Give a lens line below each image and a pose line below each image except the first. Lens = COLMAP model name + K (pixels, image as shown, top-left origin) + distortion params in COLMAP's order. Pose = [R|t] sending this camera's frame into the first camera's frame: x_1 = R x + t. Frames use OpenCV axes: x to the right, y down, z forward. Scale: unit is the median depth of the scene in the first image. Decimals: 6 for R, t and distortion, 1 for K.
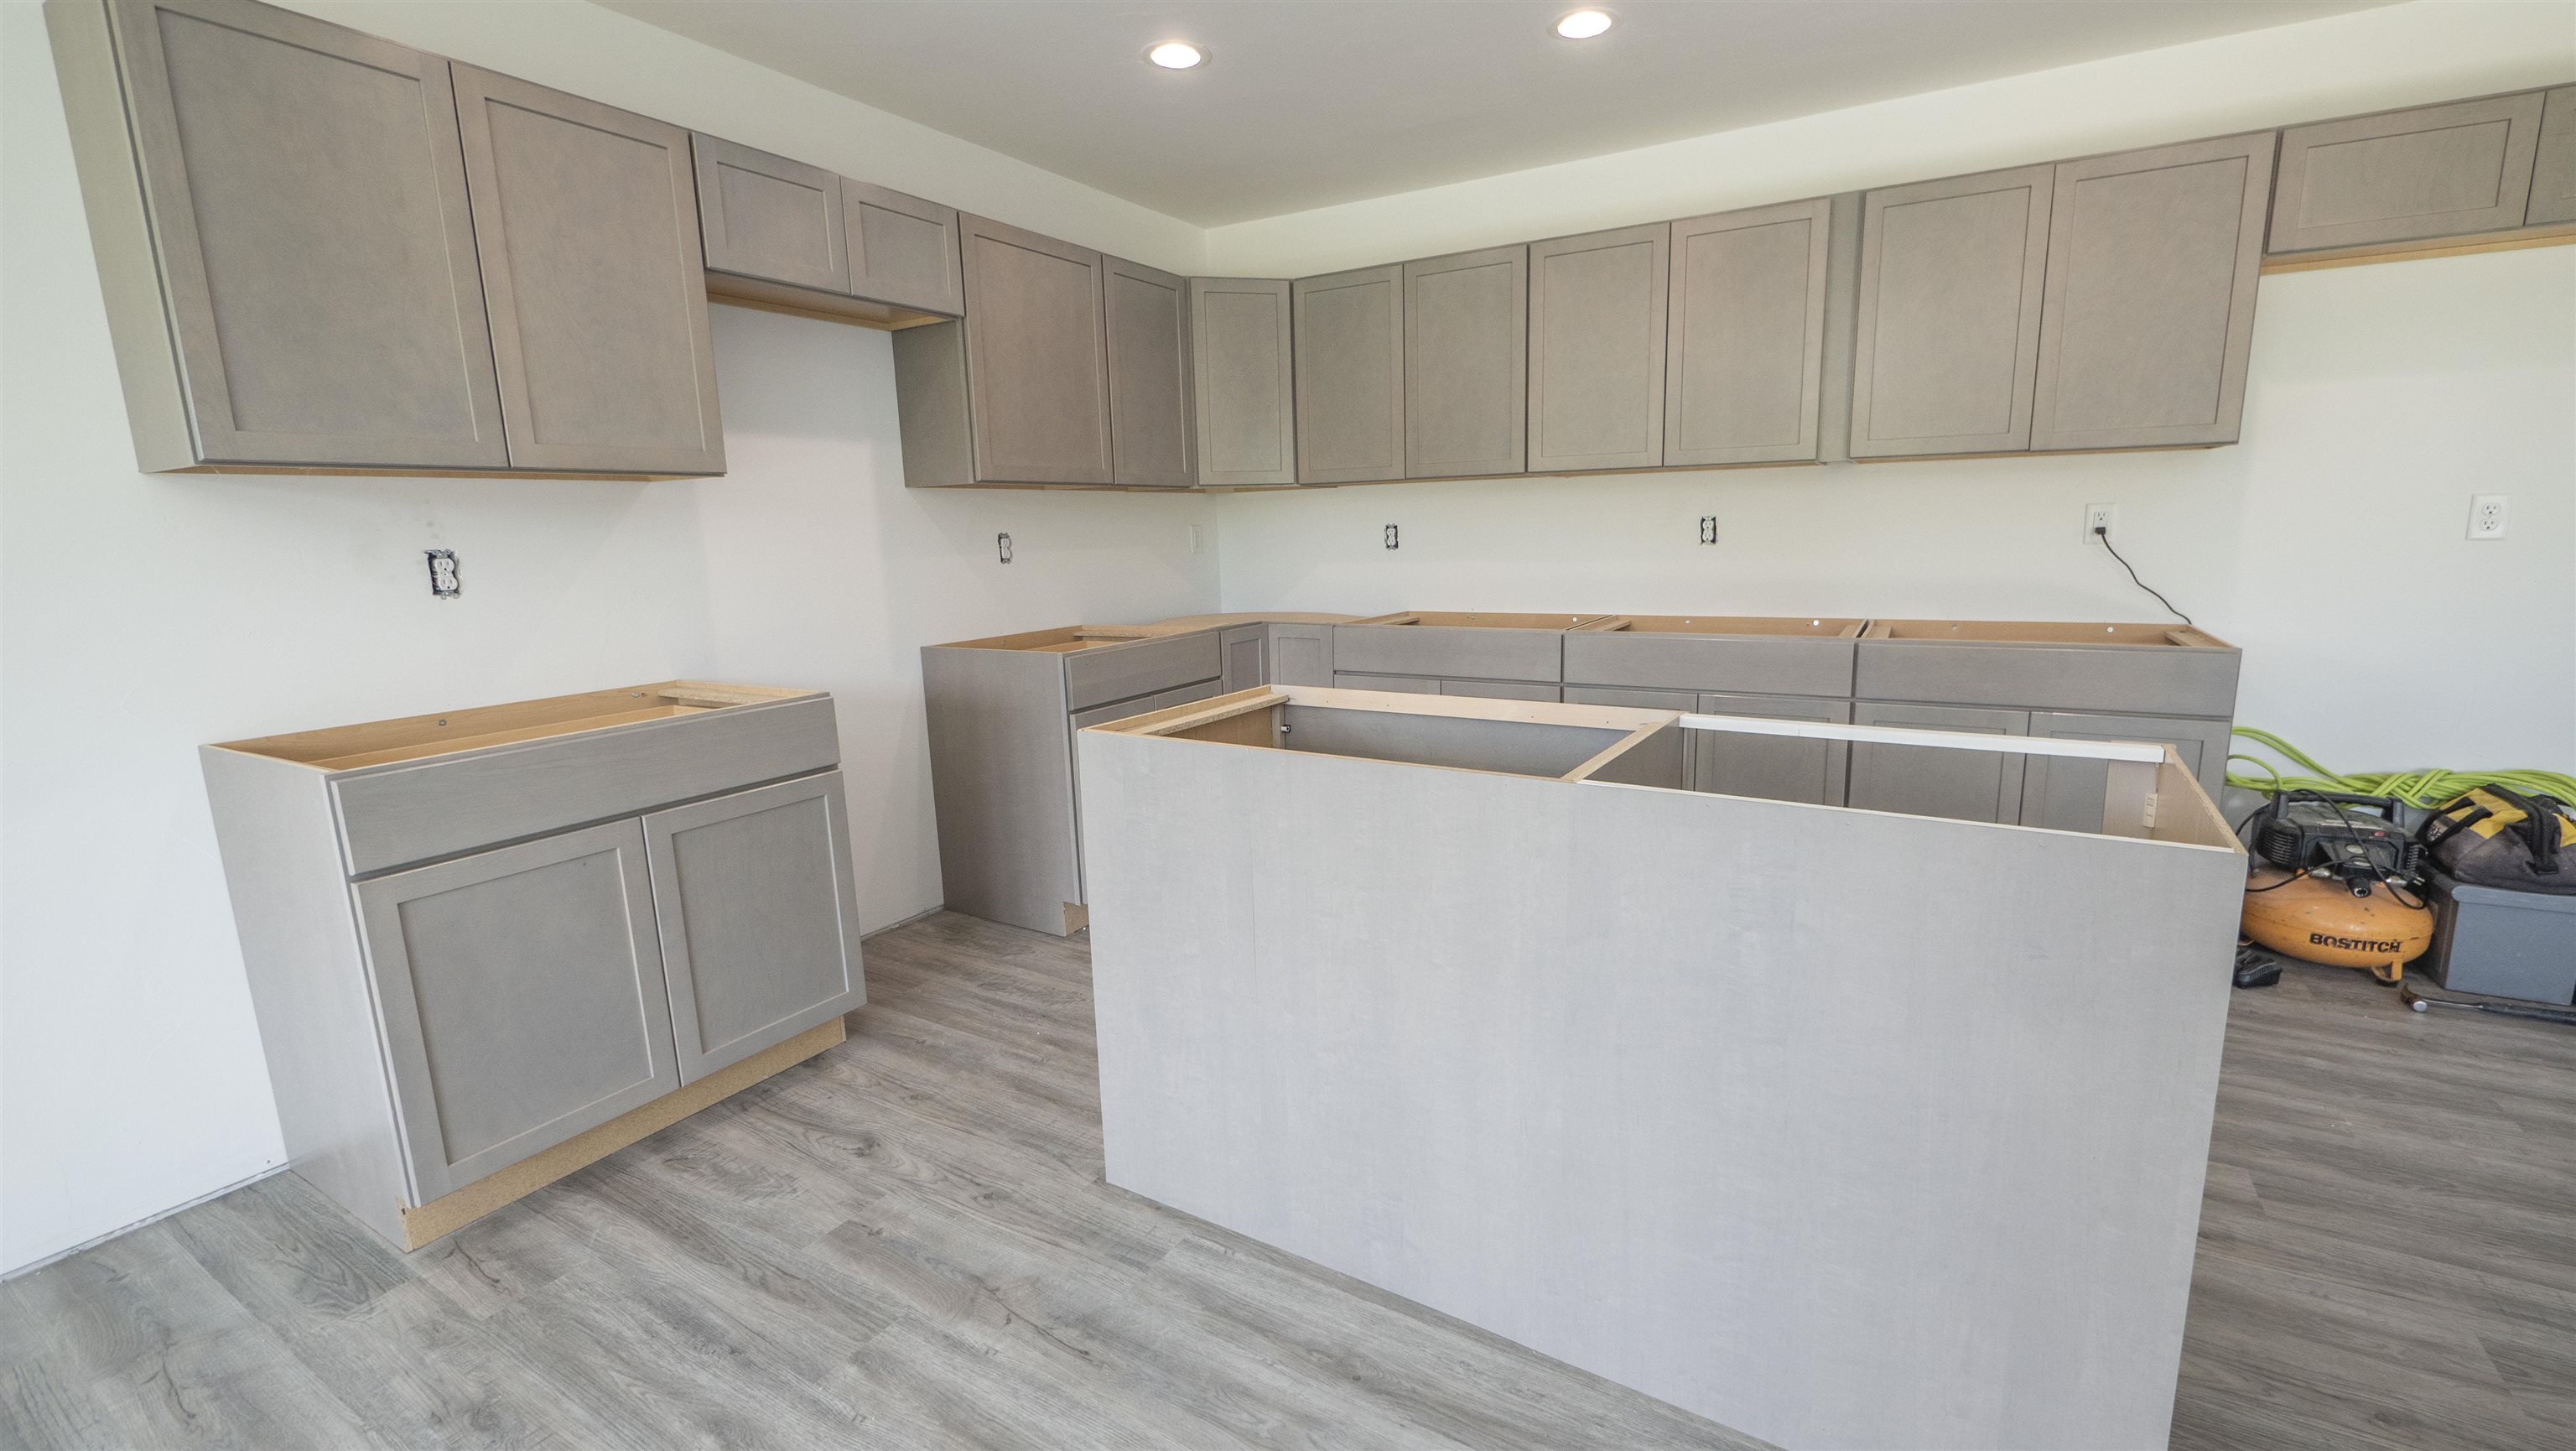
lens RADIAL K [[1085.7, 0, 1303.3], [0, 1085.7, 724.1], [0, 0, 1]] dist [-0.011016, 0.000444]
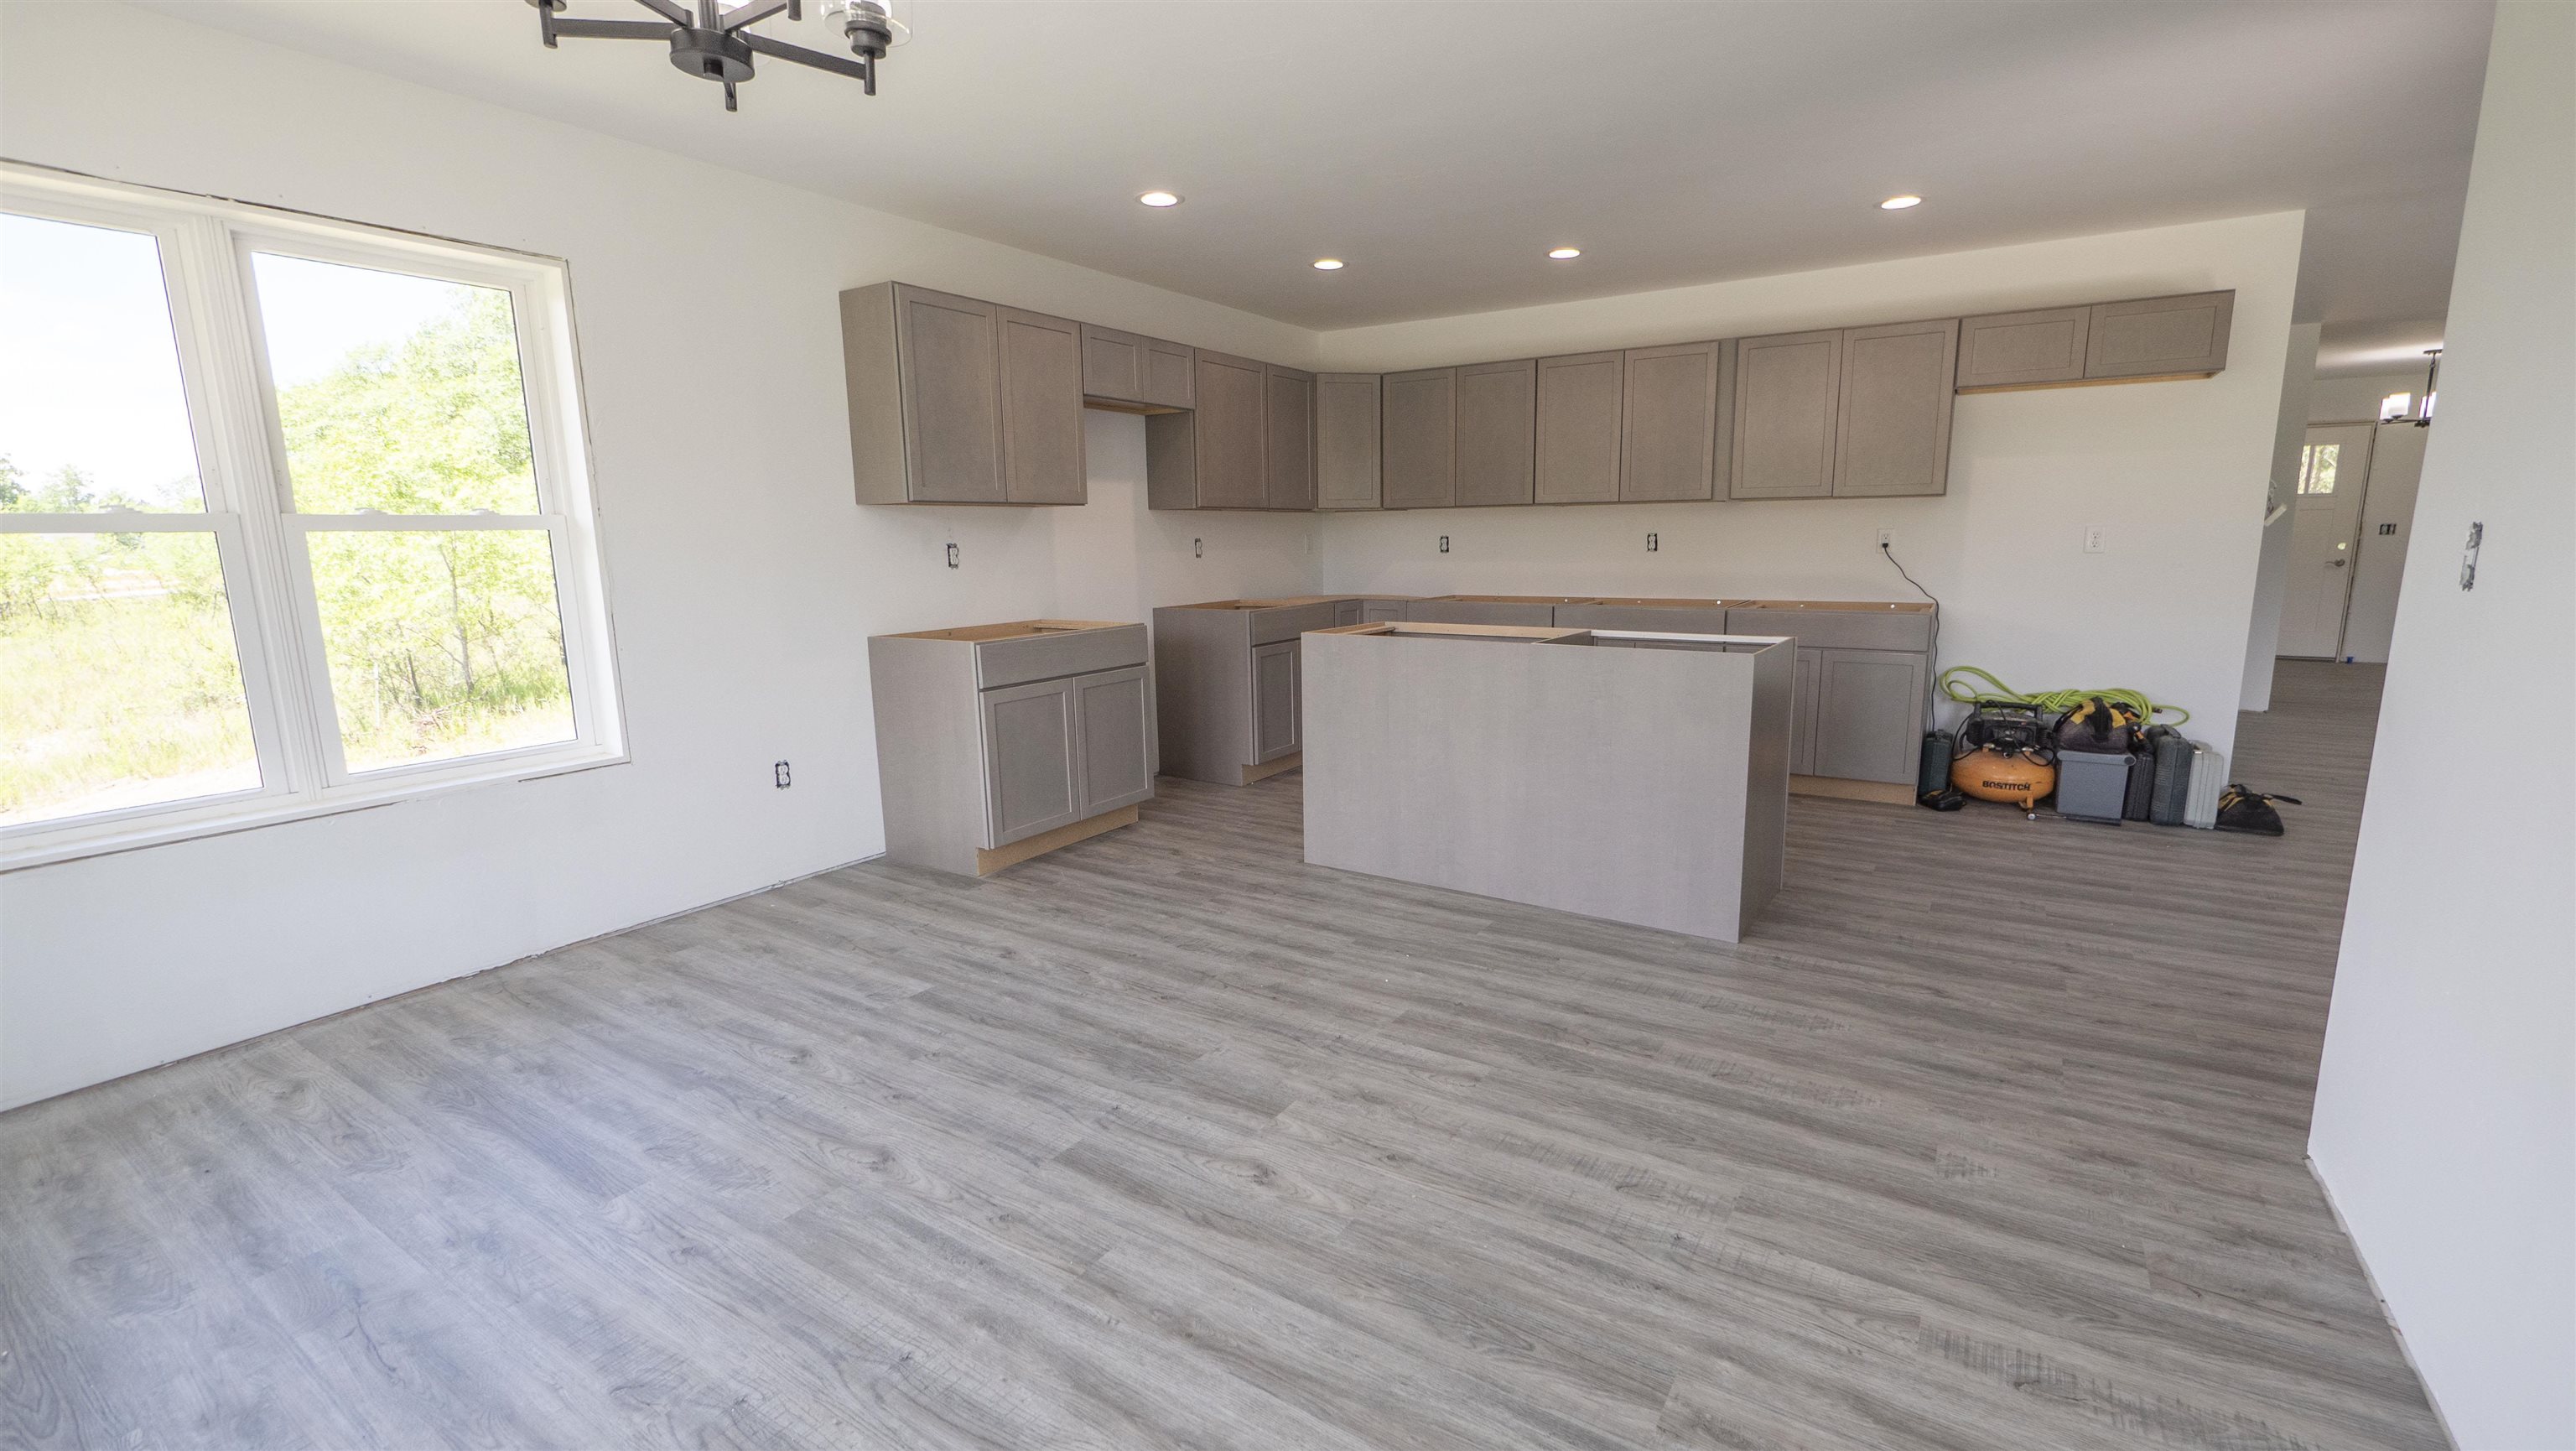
lens RADIAL K [[1085.7, 0, 1303.3], [0, 1085.7, 724.1], [0, 0, 1]] dist [-0.011016, 0.000444]
pose [[0.999304, 0.017571, -0.032906, -0.090296], [-0.017803, 0.999819, -0.006781, 0.134887], [0.032781, 0.007362, 0.999435, -0.756495]]
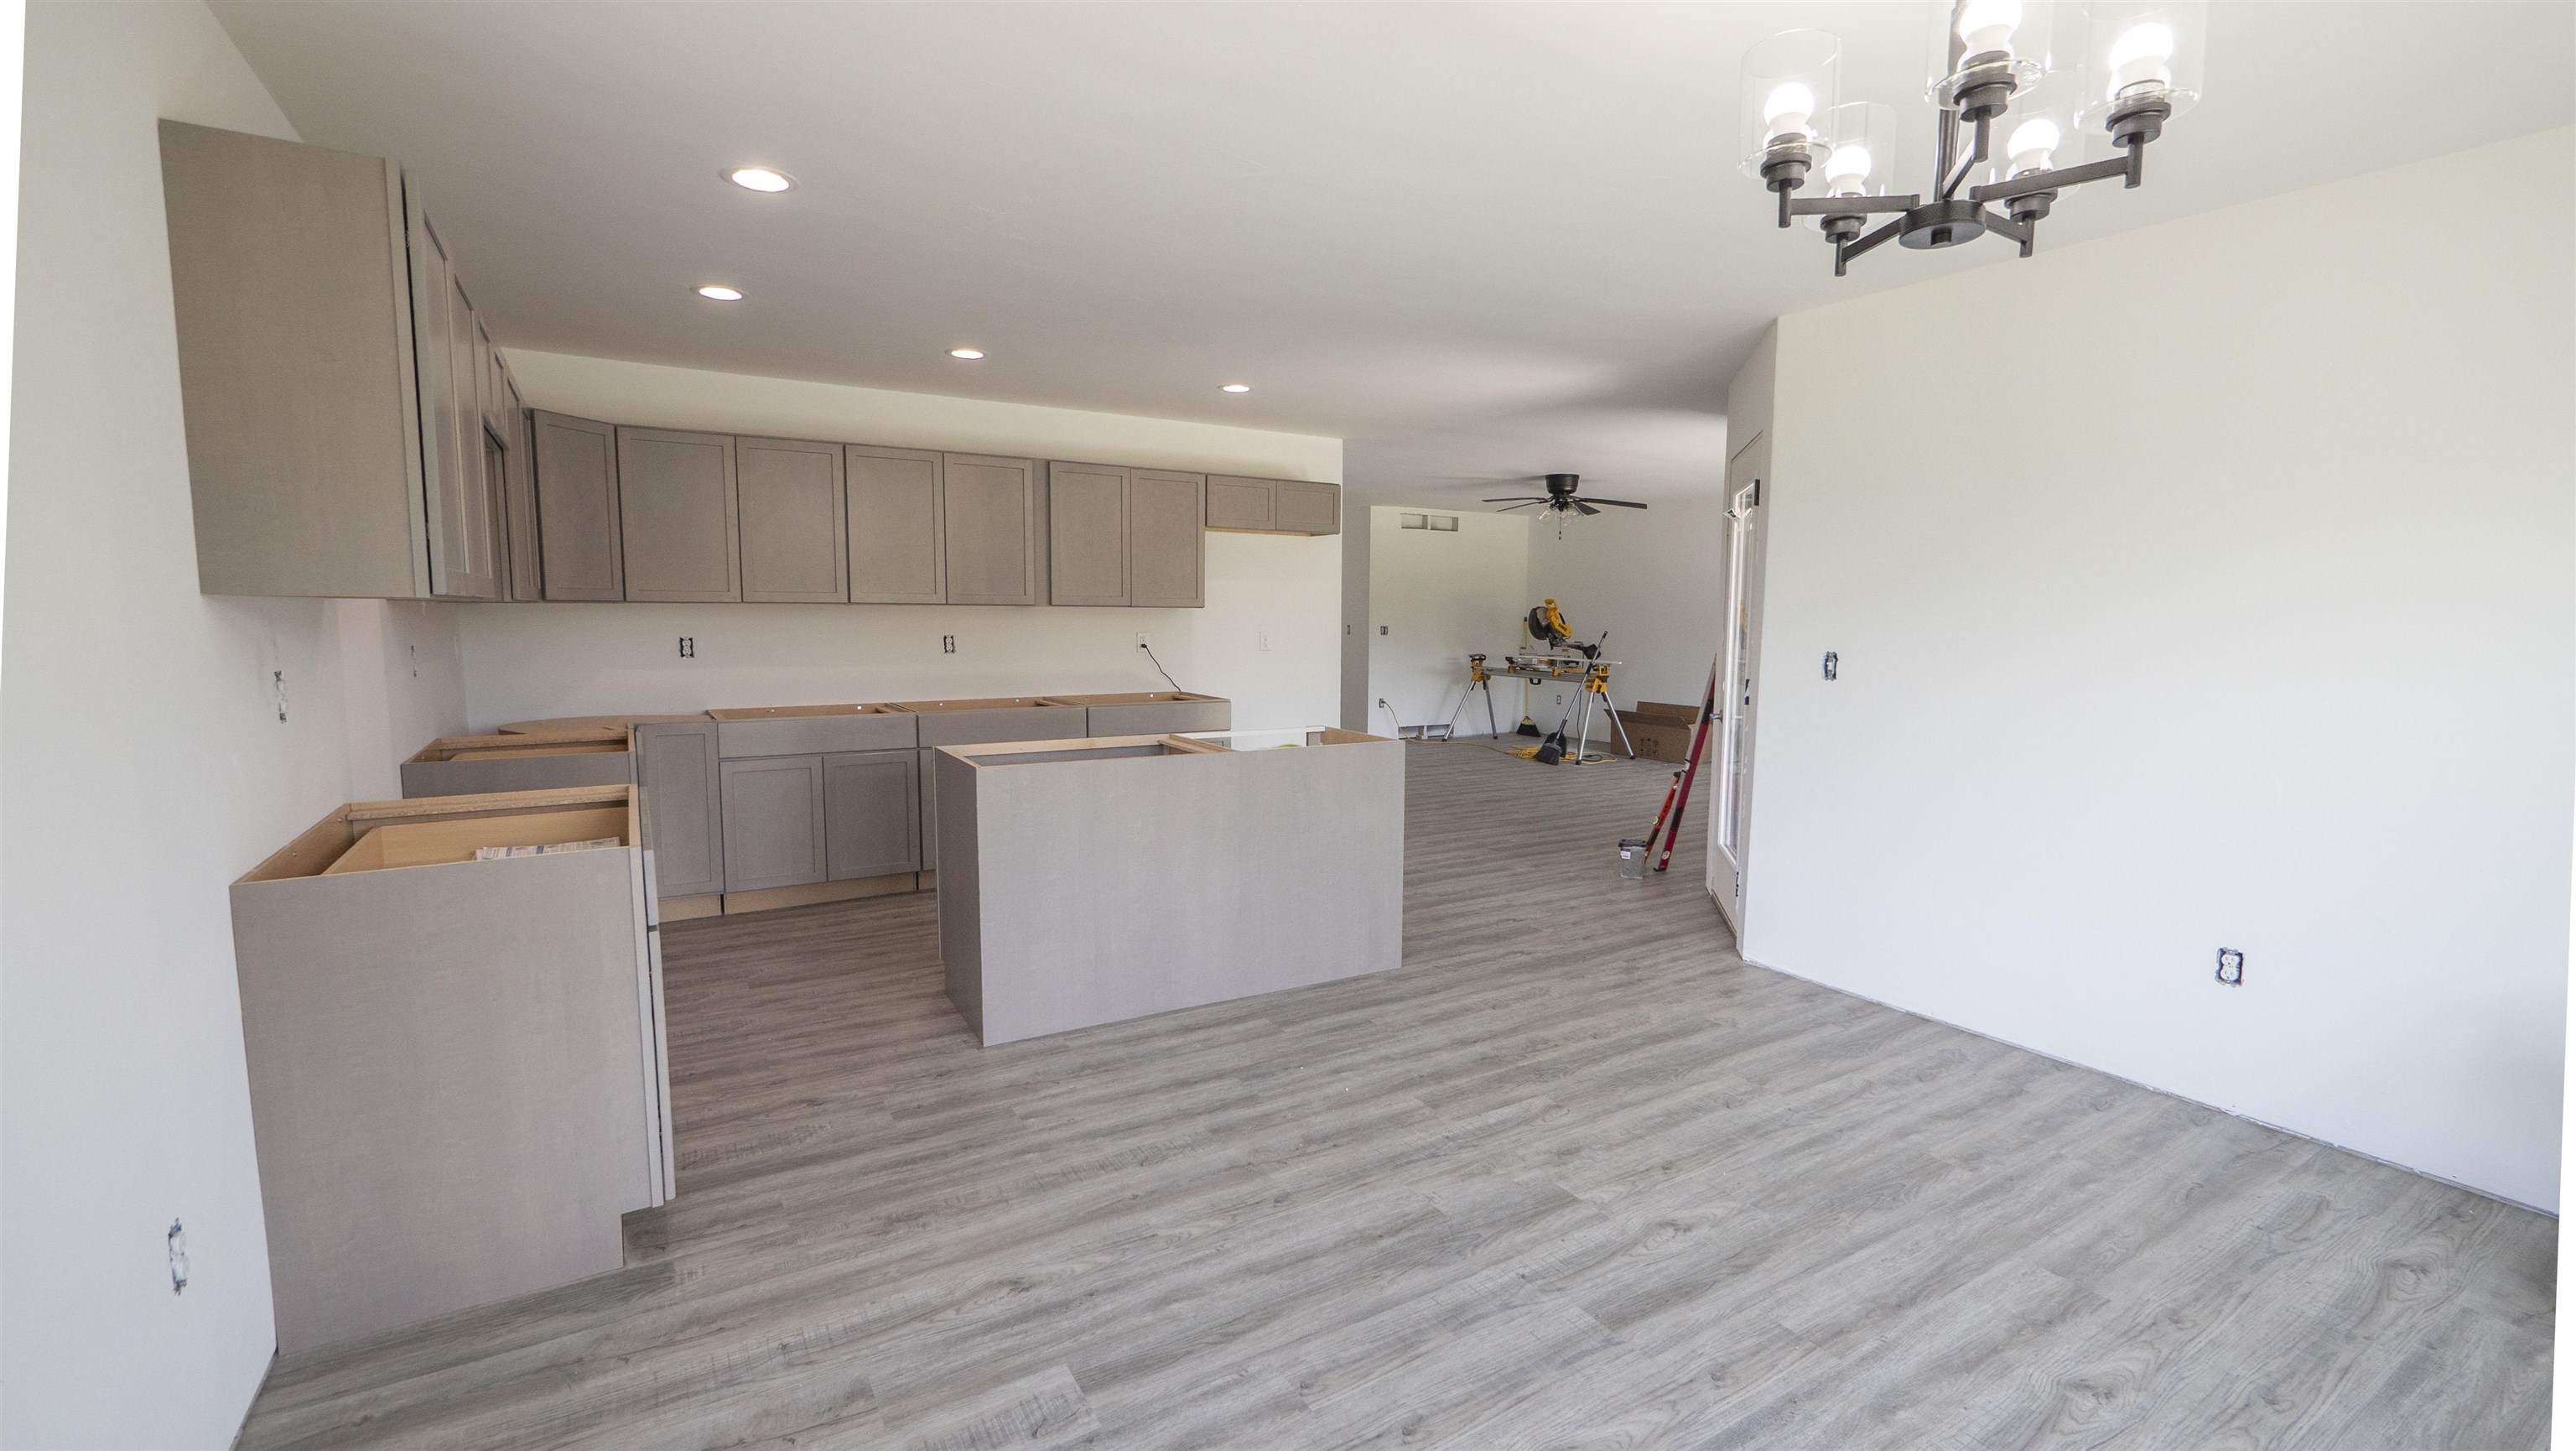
lens RADIAL K [[1085.7, 0, 1303.3], [0, 1085.7, 724.1], [0, 0, 1]] dist [-0.011016, 0.000444]
pose [[0.468110, -0.062631, 0.881448, -1.018708], [0.141104, 0.989984, -0.004593, 0.012369], [-0.872332, 0.126526, 0.472259, -0.187942]]
